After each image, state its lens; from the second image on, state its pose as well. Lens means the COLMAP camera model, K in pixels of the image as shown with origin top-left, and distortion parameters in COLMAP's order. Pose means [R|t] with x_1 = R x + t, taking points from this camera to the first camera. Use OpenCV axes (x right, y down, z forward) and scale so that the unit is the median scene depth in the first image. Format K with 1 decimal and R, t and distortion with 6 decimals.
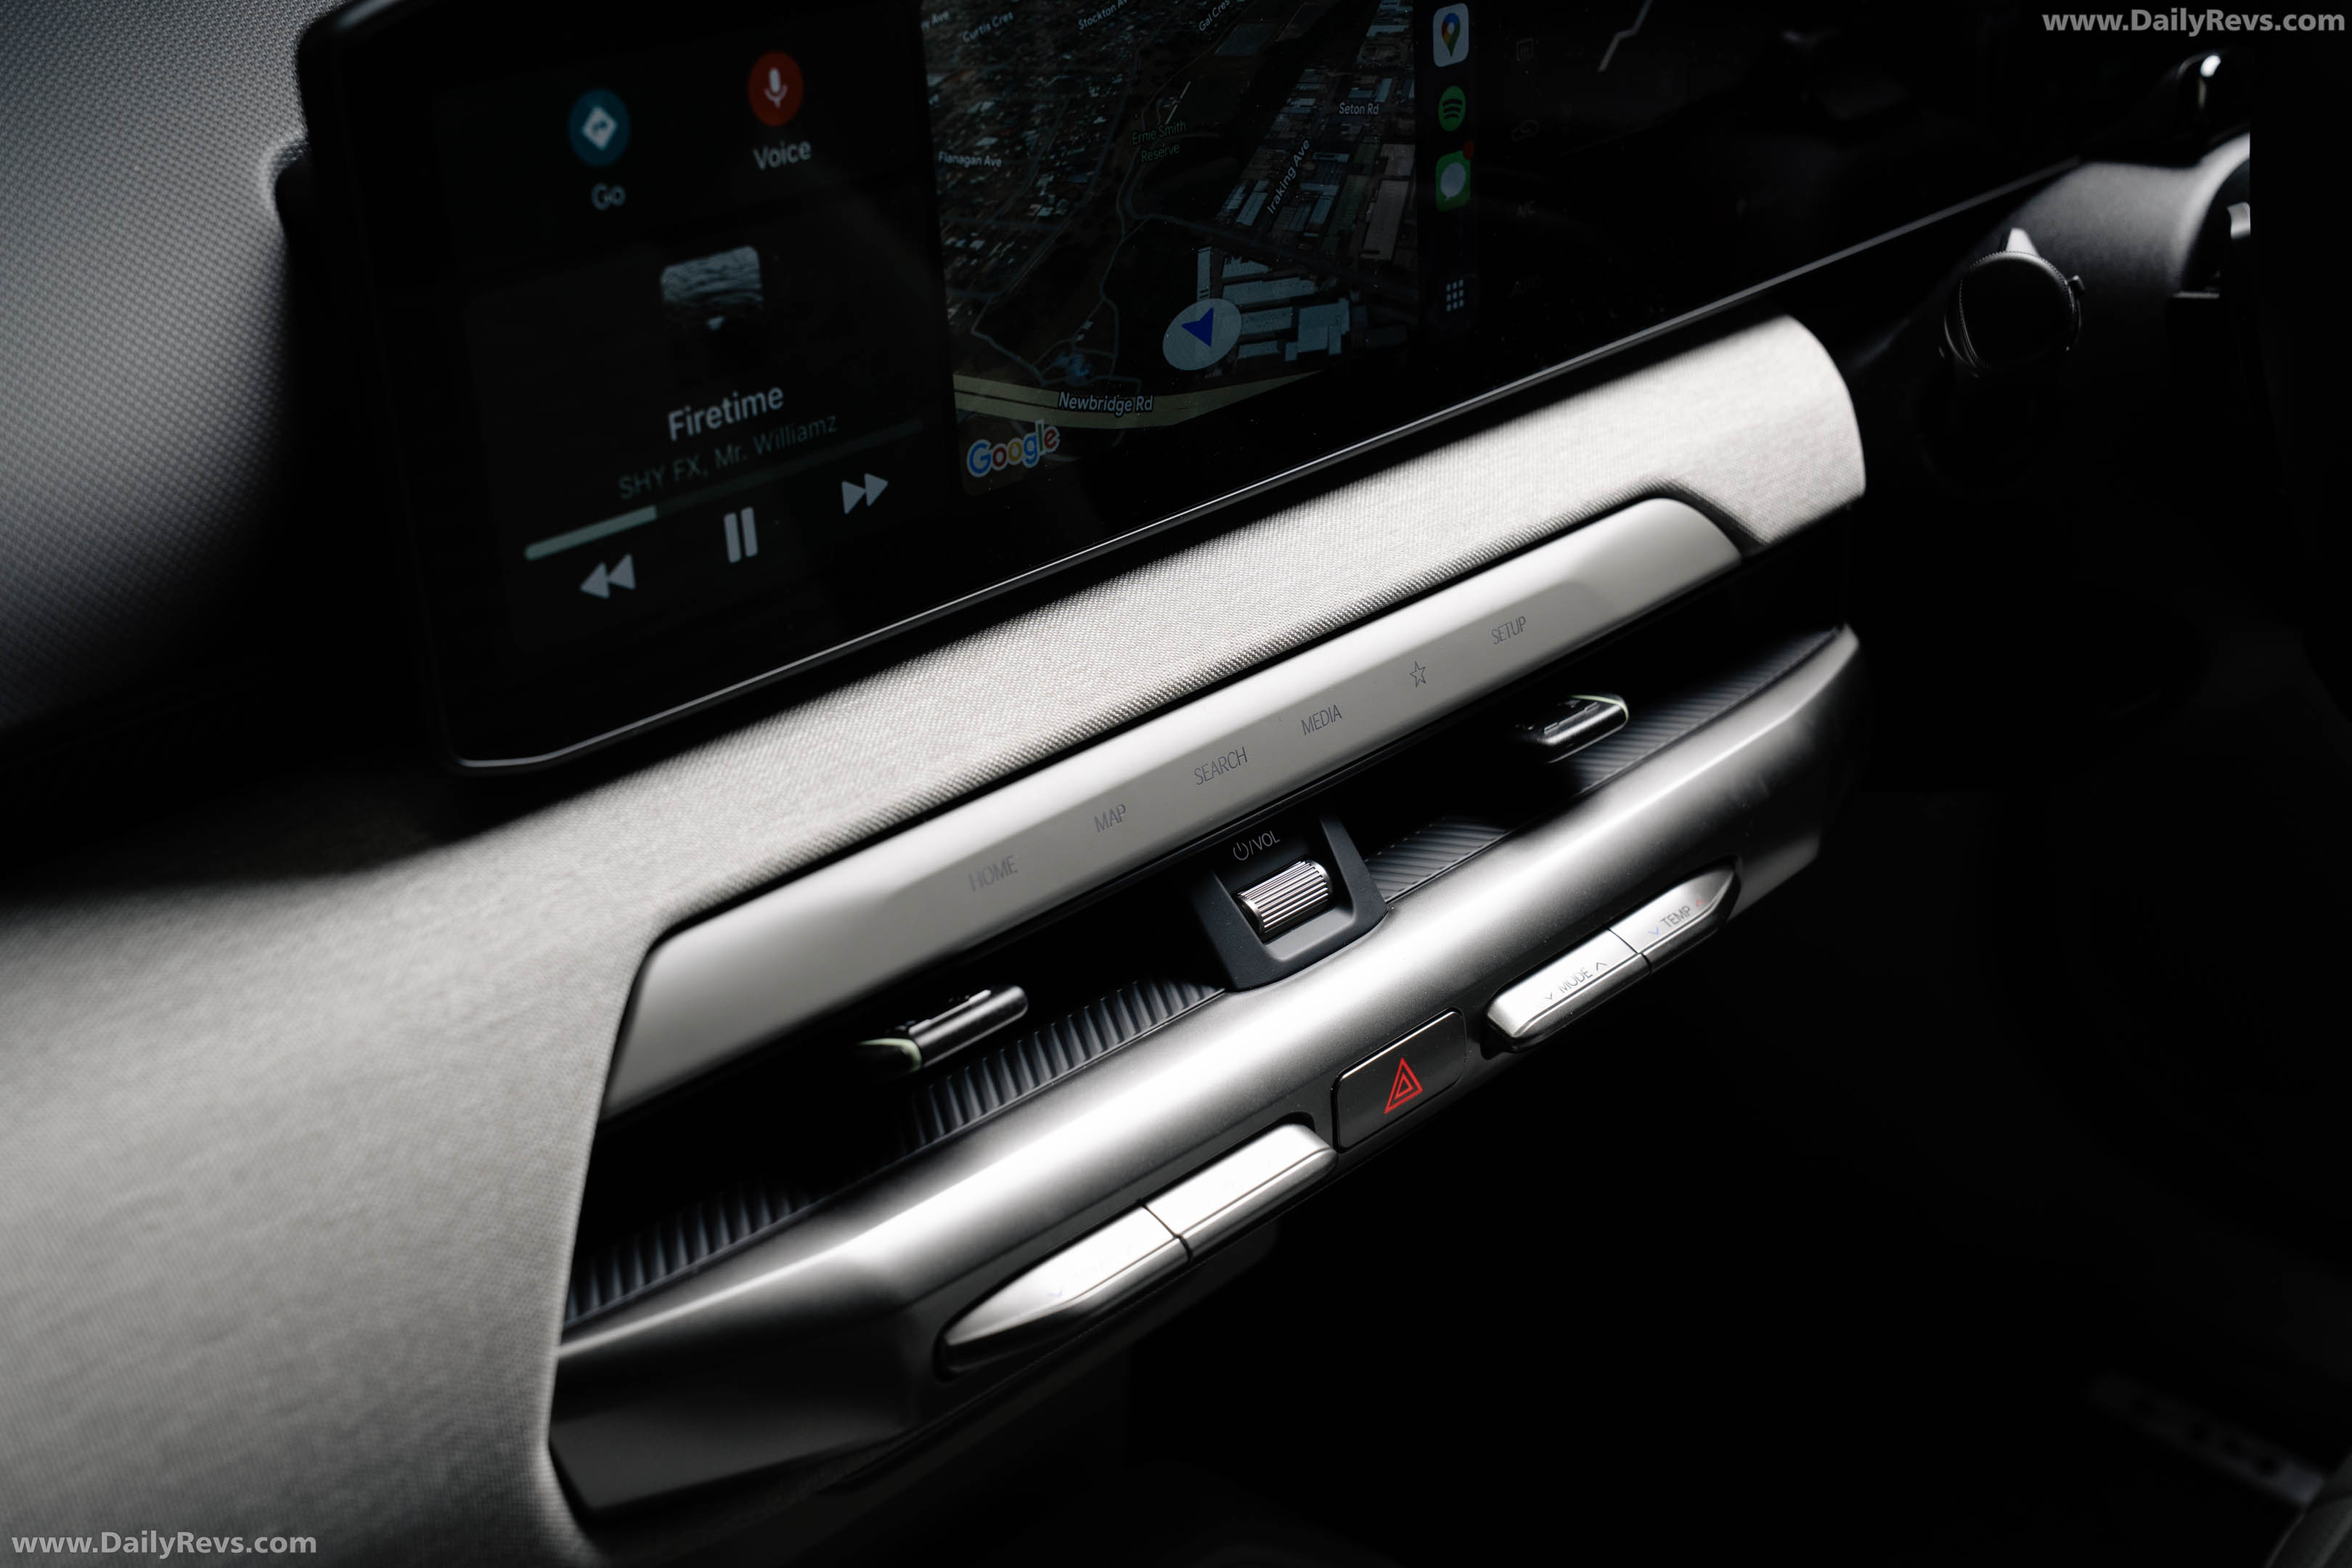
lens RADIAL K [[3154.2, 0, 1180.9], [0, 3154.2, 776.1], [0, 0, 1]] dist [0.132386, 0.000000]
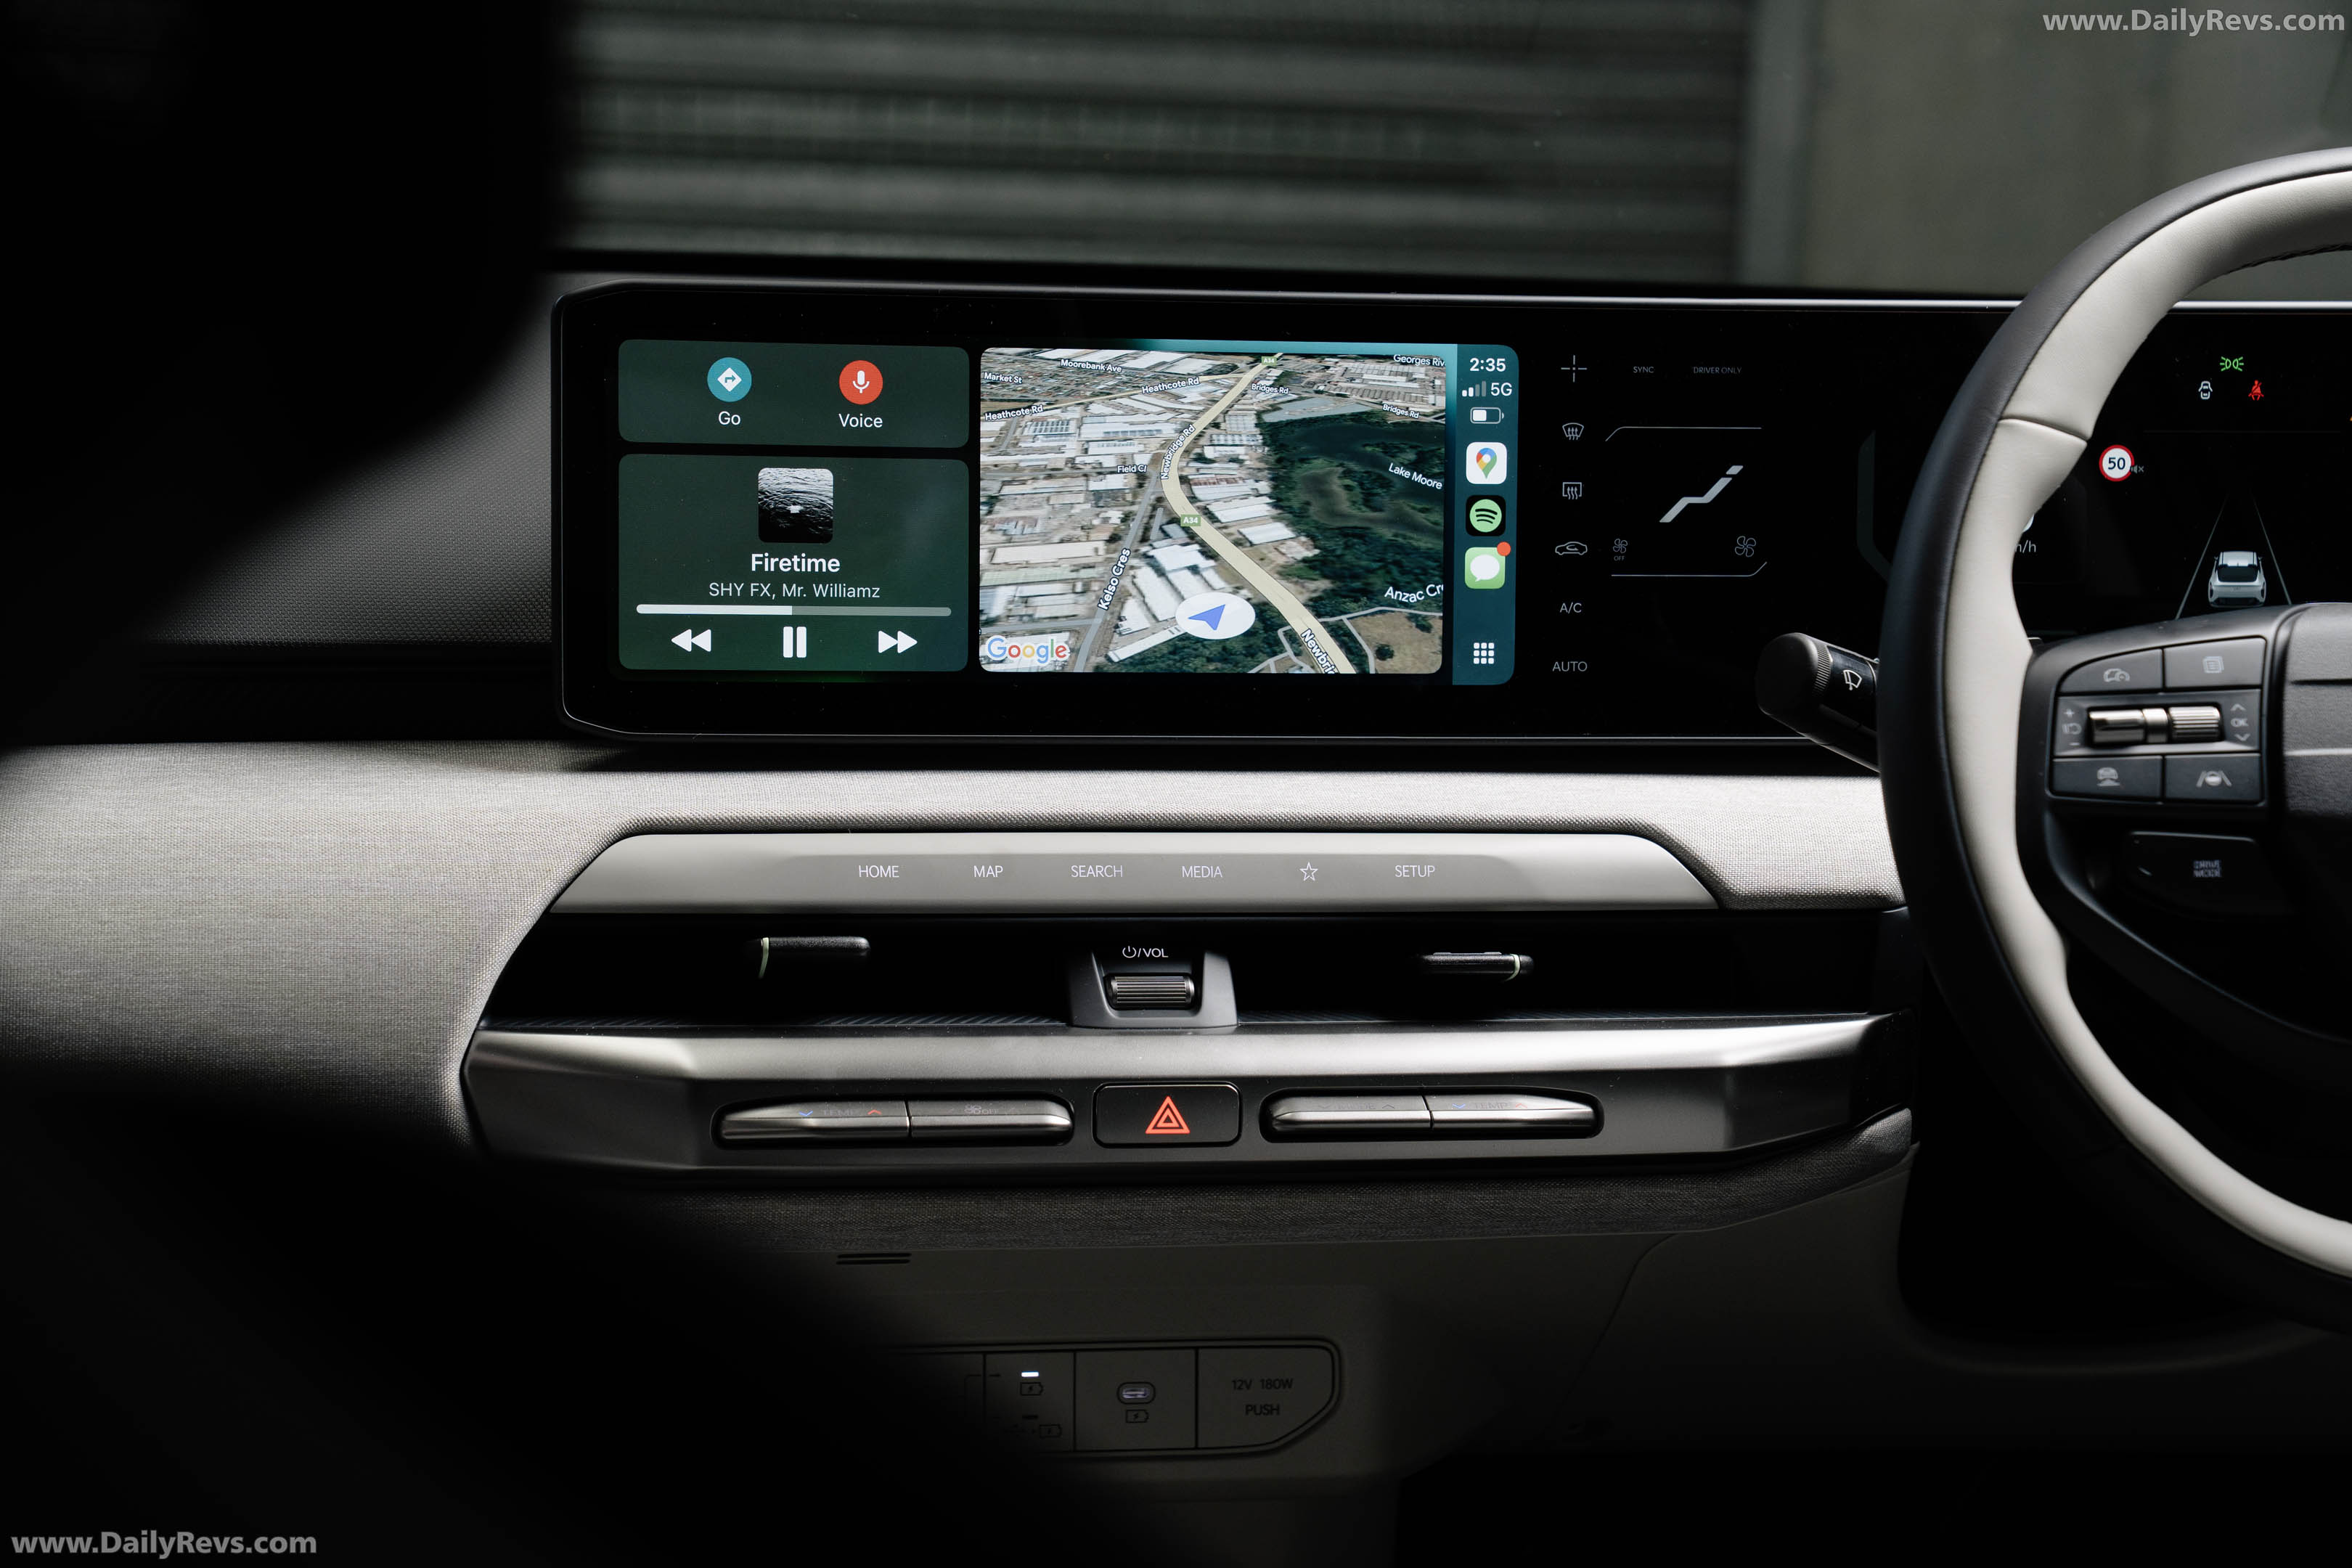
lens RADIAL K [[4416.5, 0, 1162.1], [0, 4416.5, 794.4], [0, 0, 1]] dist [0.290436, 0.000000]
pose [[0.793740, 0.086144, -0.602126, 1.411257], [-0.280829, 0.929999, -0.237145, 0.491394], [0.539548, 0.357326, 0.762369, -0.615407]]
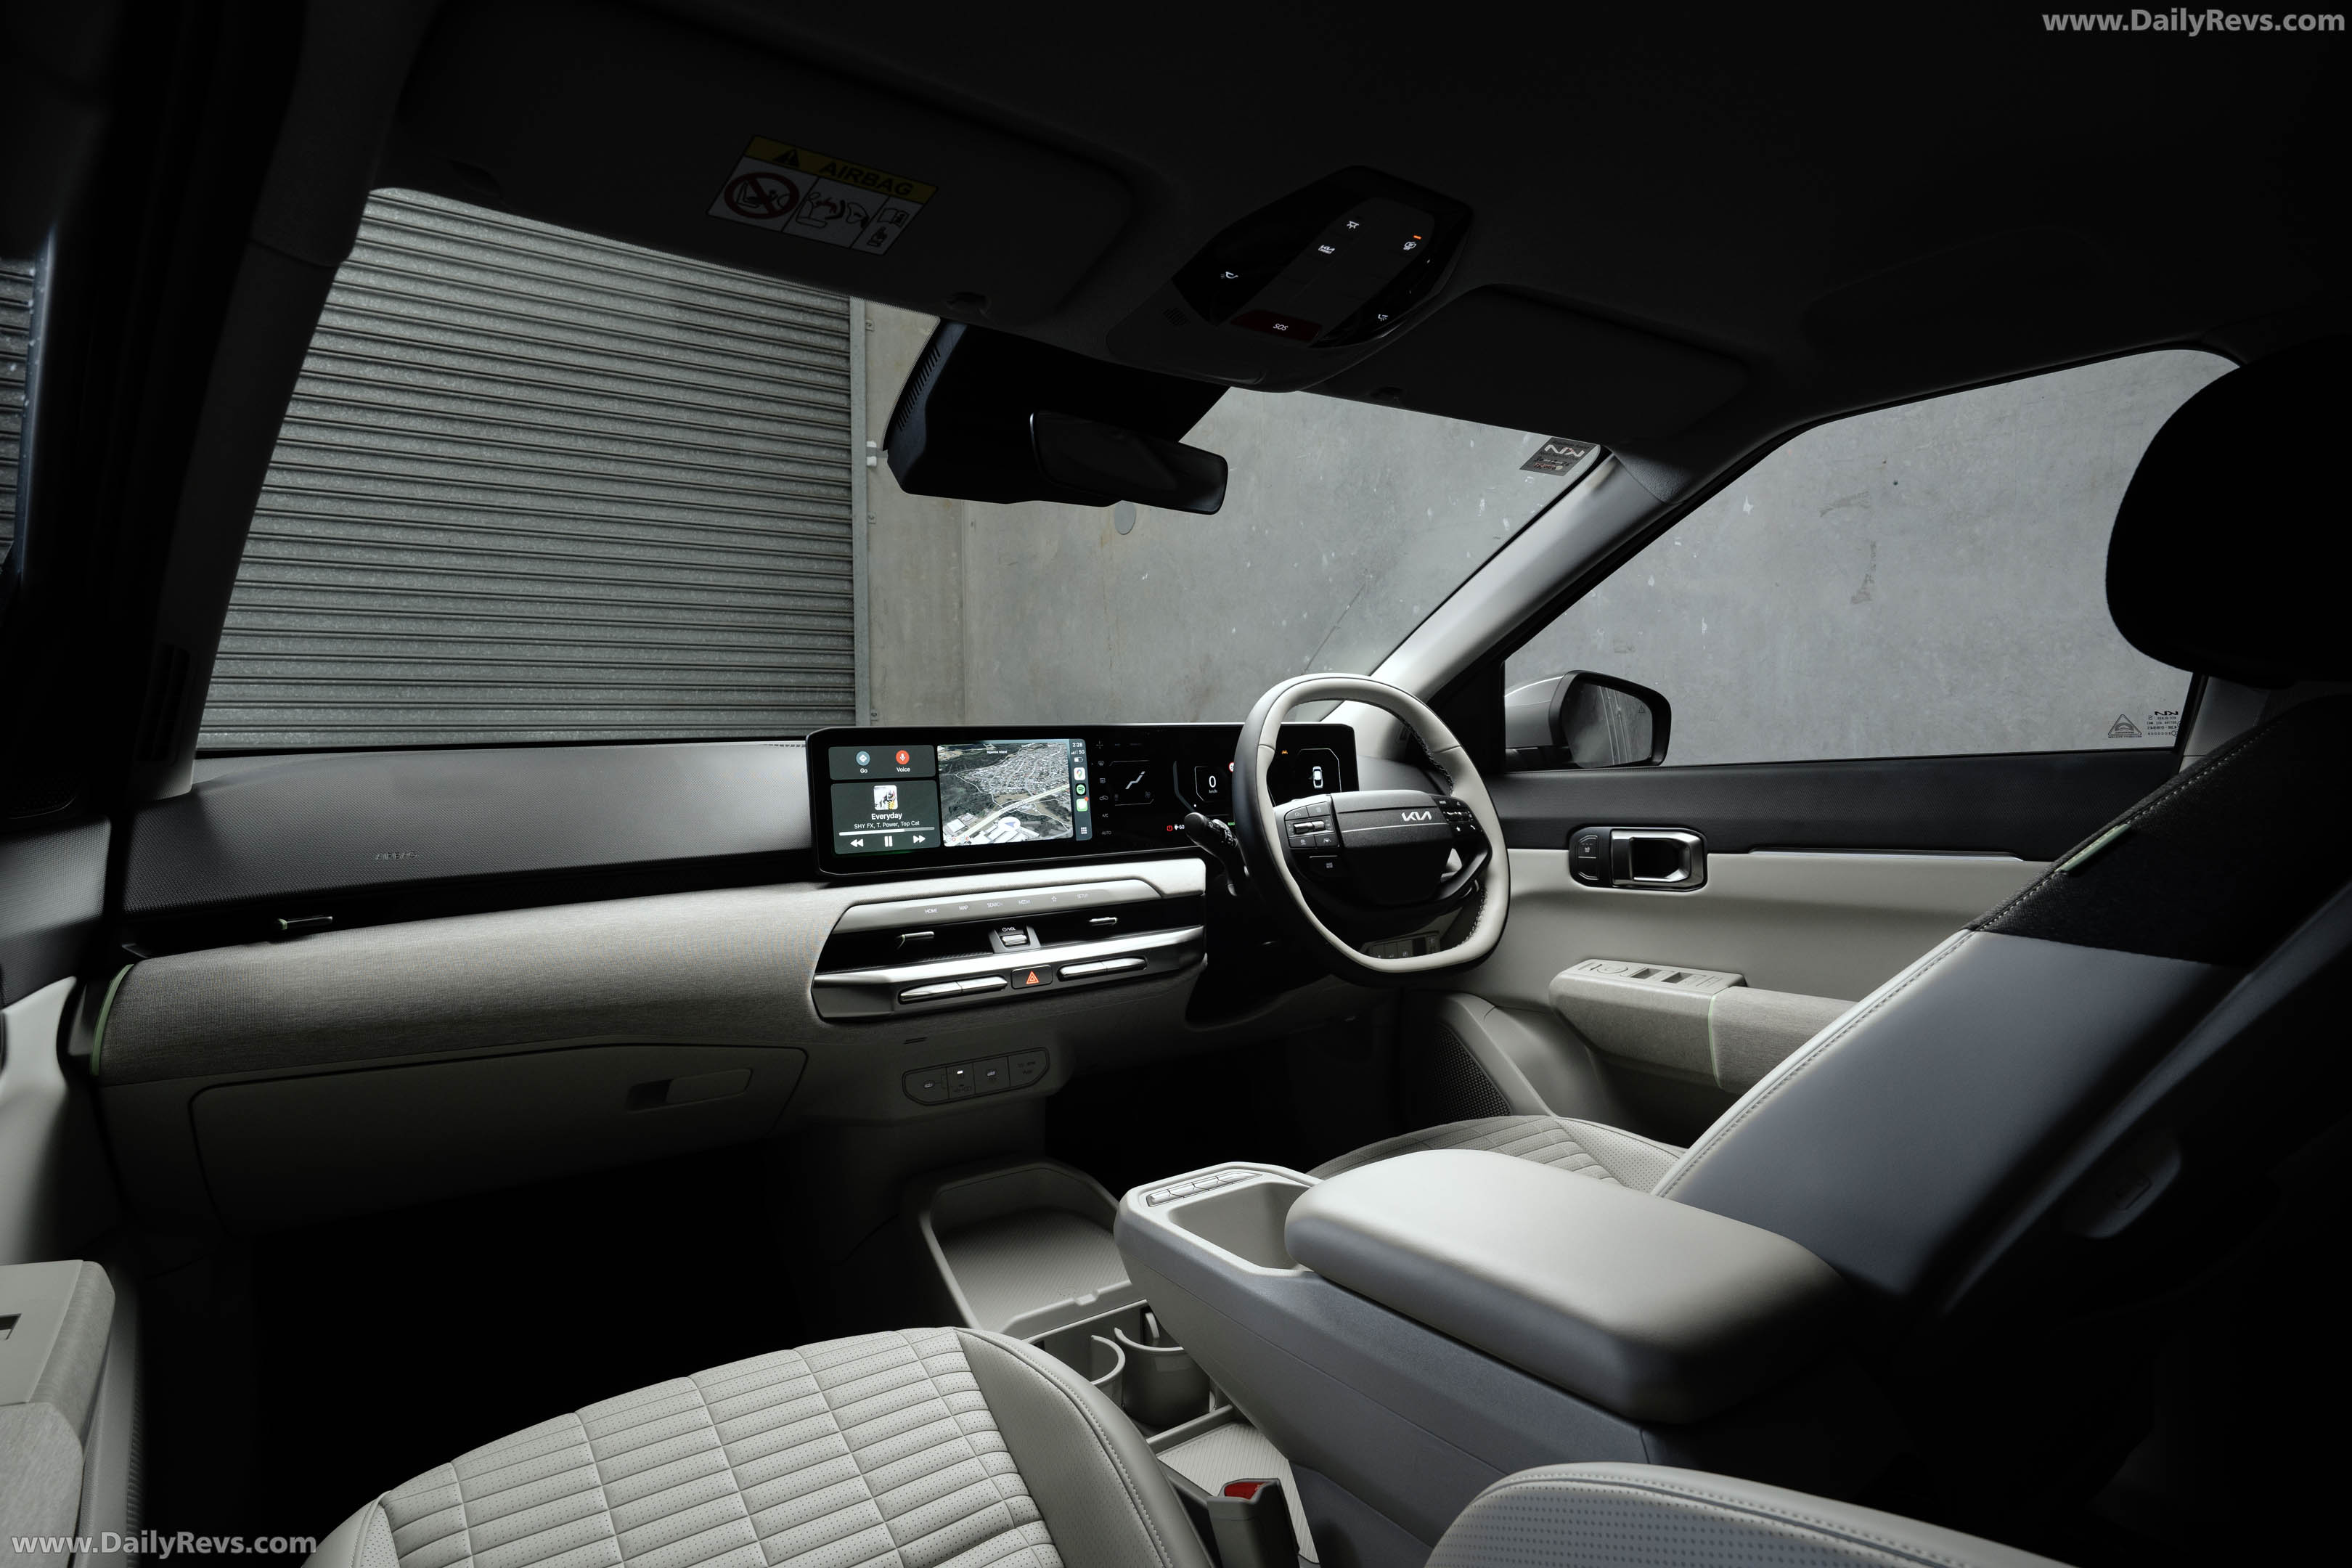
lens RADIAL K [[1230.4, 0, 1160.1], [0, 1230.4, 775.9], [0, 0, 1]] dist [-0.030453, 0.000662]
pose [[0.975991, -0.038989, -0.214292, 0.719318], [-0.056430, 0.904992, -0.421669, 0.642125], [0.210373, 0.423638, 0.881064, -0.691239]]
